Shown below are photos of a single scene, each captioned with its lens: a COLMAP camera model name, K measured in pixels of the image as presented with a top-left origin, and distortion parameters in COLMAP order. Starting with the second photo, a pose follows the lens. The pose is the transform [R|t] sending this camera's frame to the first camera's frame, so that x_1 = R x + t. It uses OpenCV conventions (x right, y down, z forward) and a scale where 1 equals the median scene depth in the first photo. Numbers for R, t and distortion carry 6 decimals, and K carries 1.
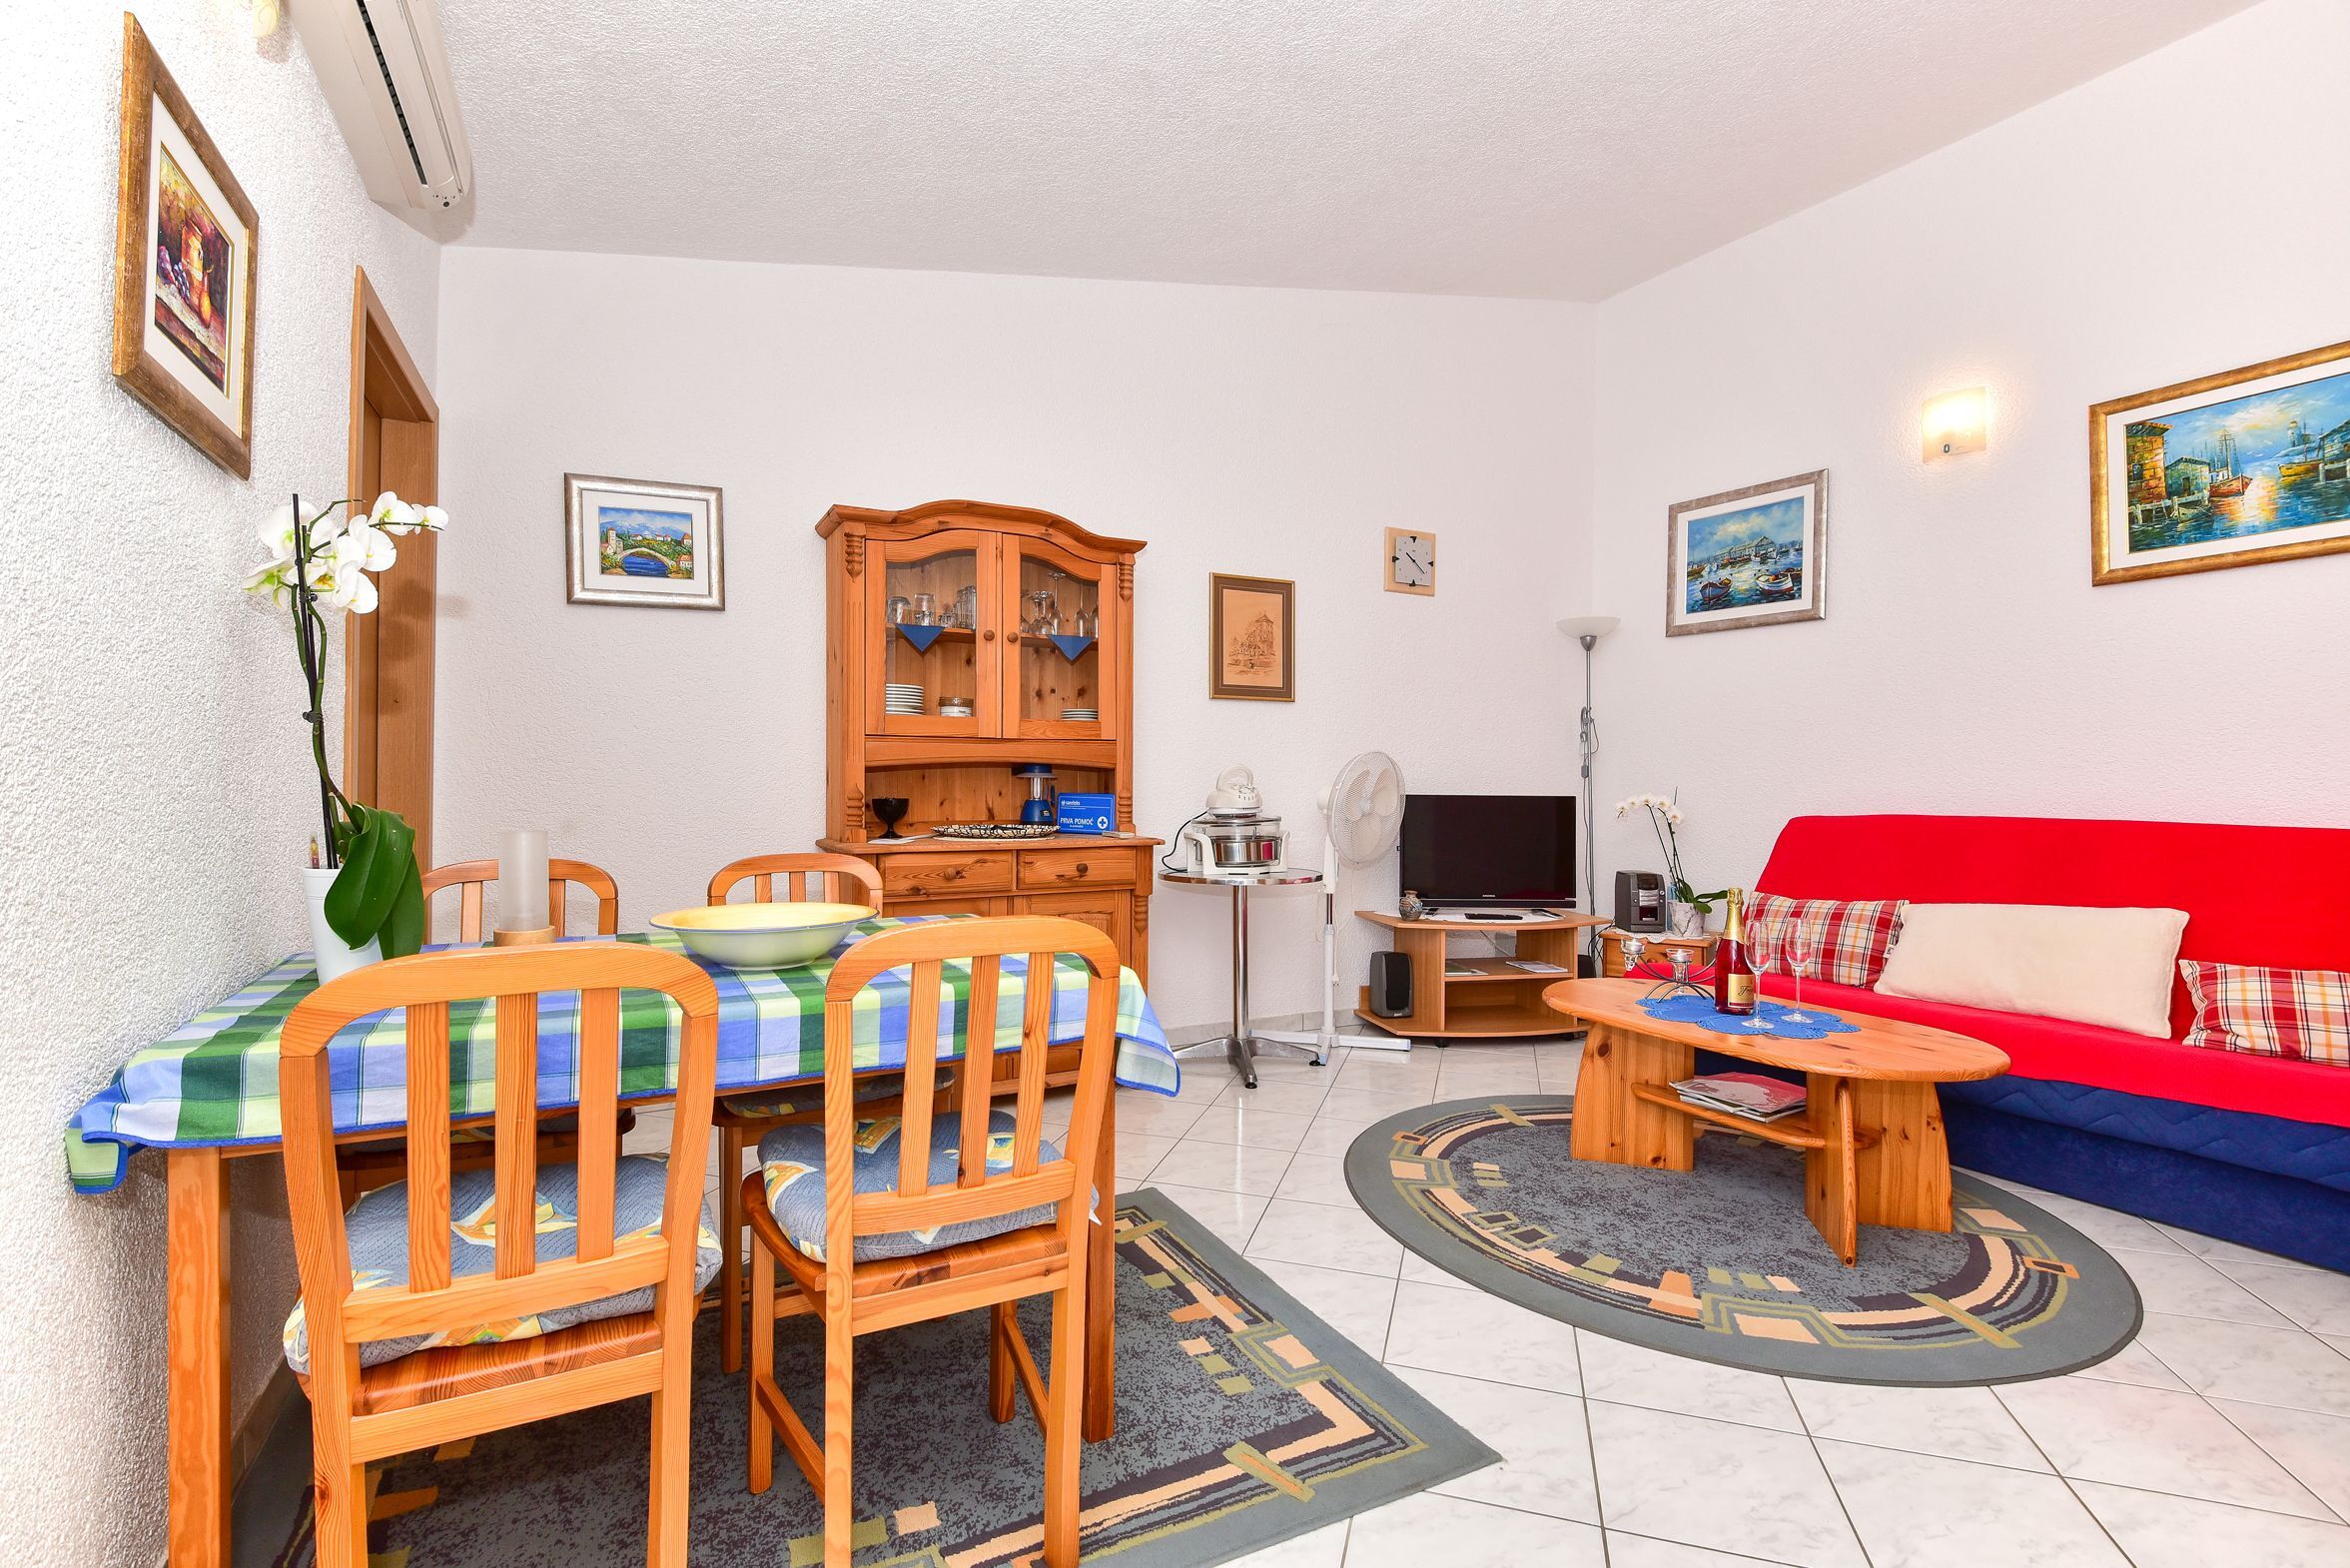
lens RADIAL K [[1041.1, 0, 1175.0], [0, 1041.1, 784.0], [0, 0, 1]] dist [-0.000340, -0.000228]
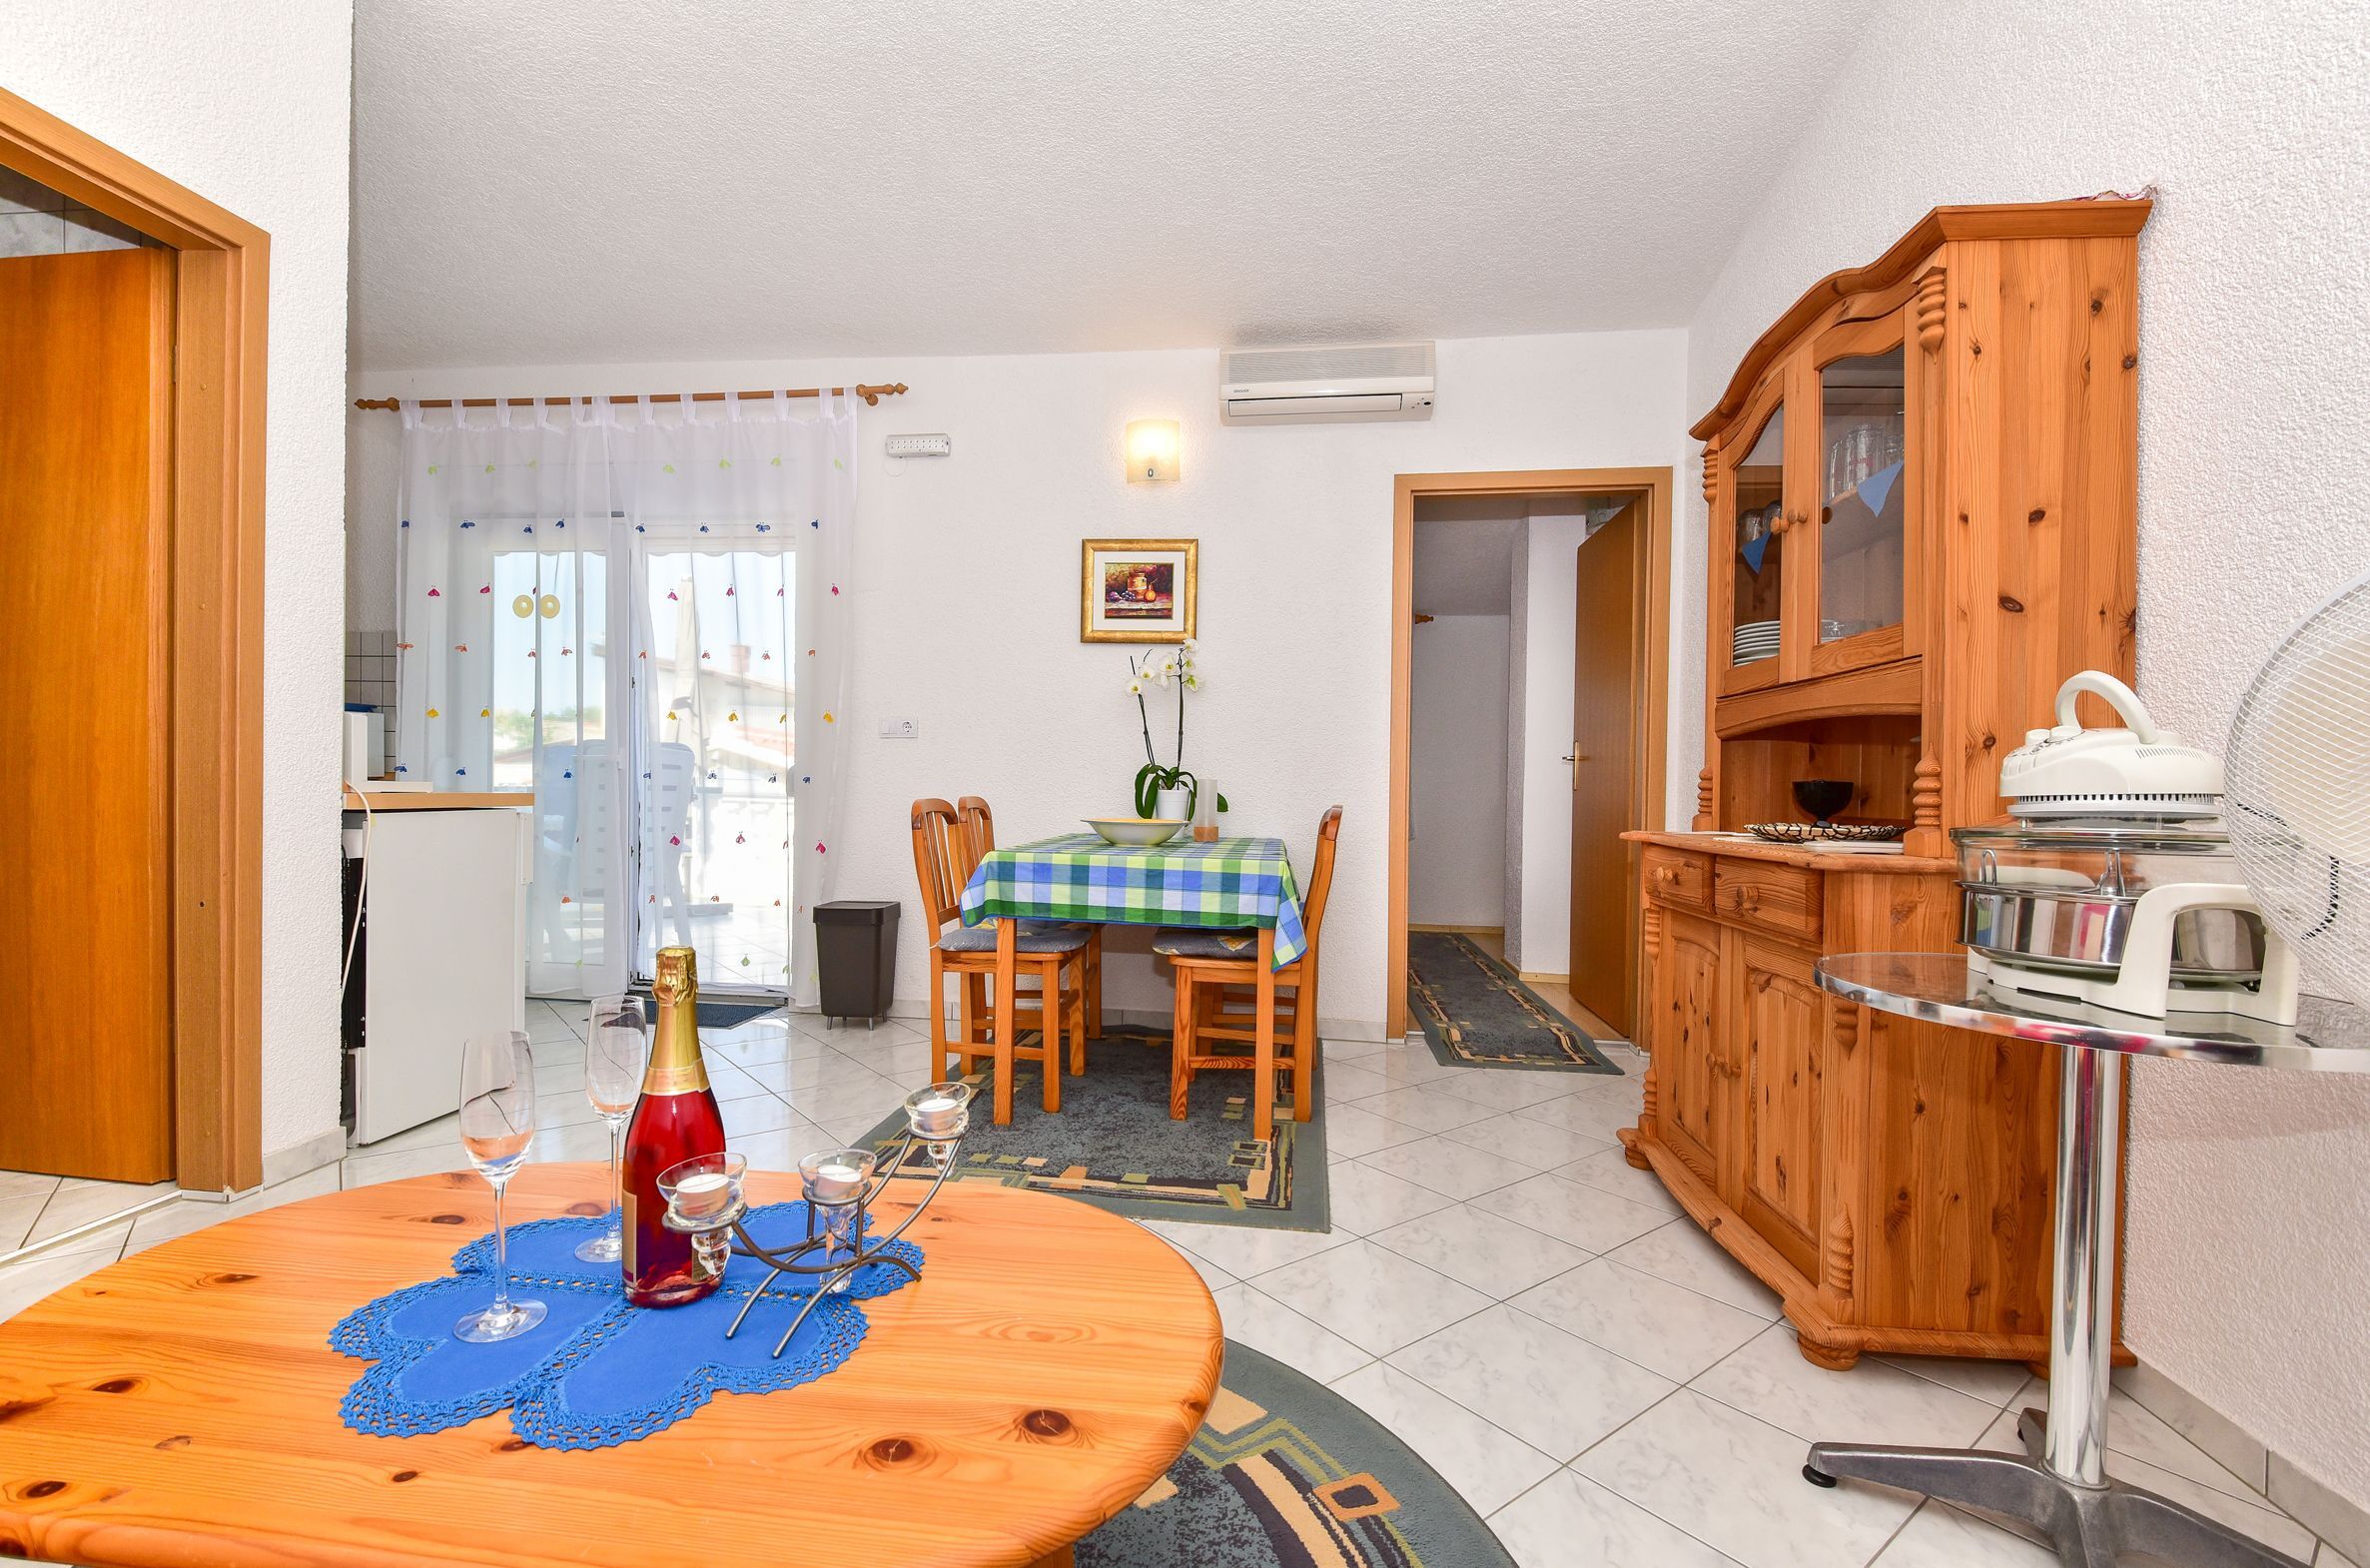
lens RADIAL K [[1080.1, 0, 1136.0], [0, 1080.1, 790.1], [0, 0, 1]] dist [0.025256, -0.020173]
pose [[-0.590662, -0.014974, -0.806780, 0.645716], [-0.031731, 0.999485, 0.004681, 0.033045], [0.806295, 0.028365, -0.590834, 1.153194]]
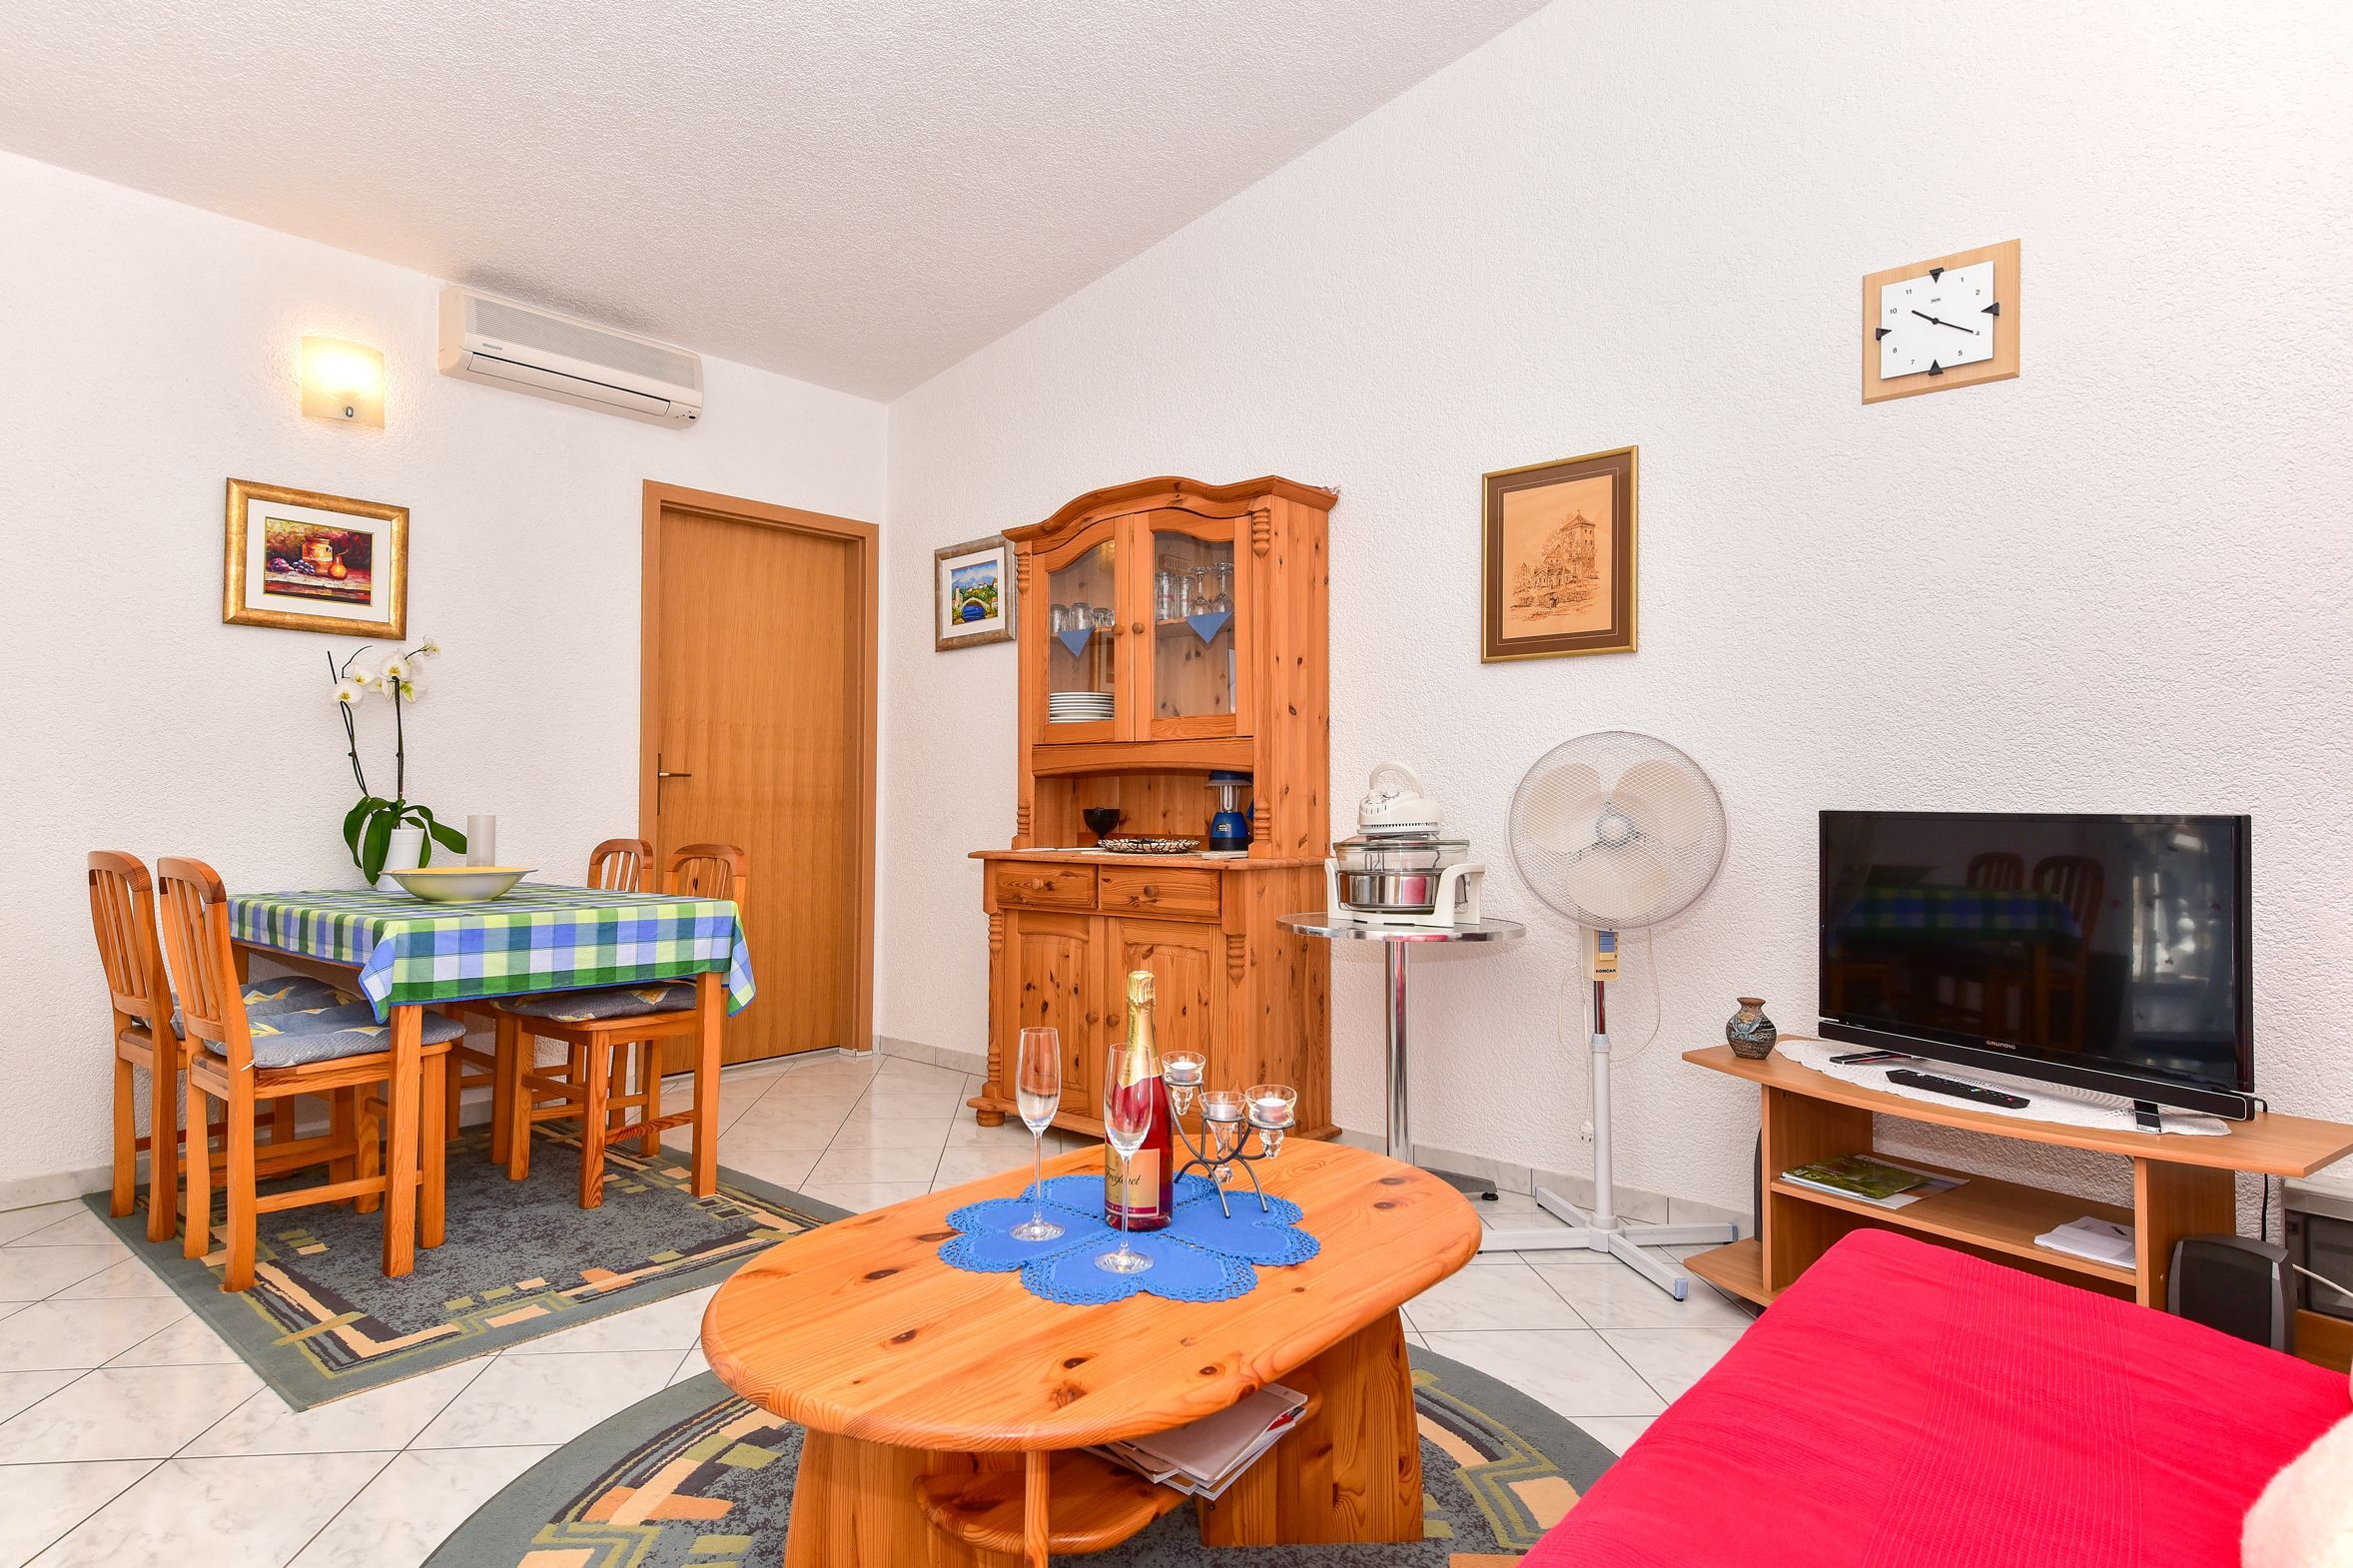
lens RADIAL K [[1314.1, 0, 1176.5], [0, 1314.1, 784.0], [0, 0, 1]] dist [0.029129, -0.001502]
pose [[0.371334, -0.021821, -0.928243, 0.970172], [-0.006455, 0.999639, -0.026082, 0.023422], [0.928477, 0.015677, 0.371059, 0.666834]]
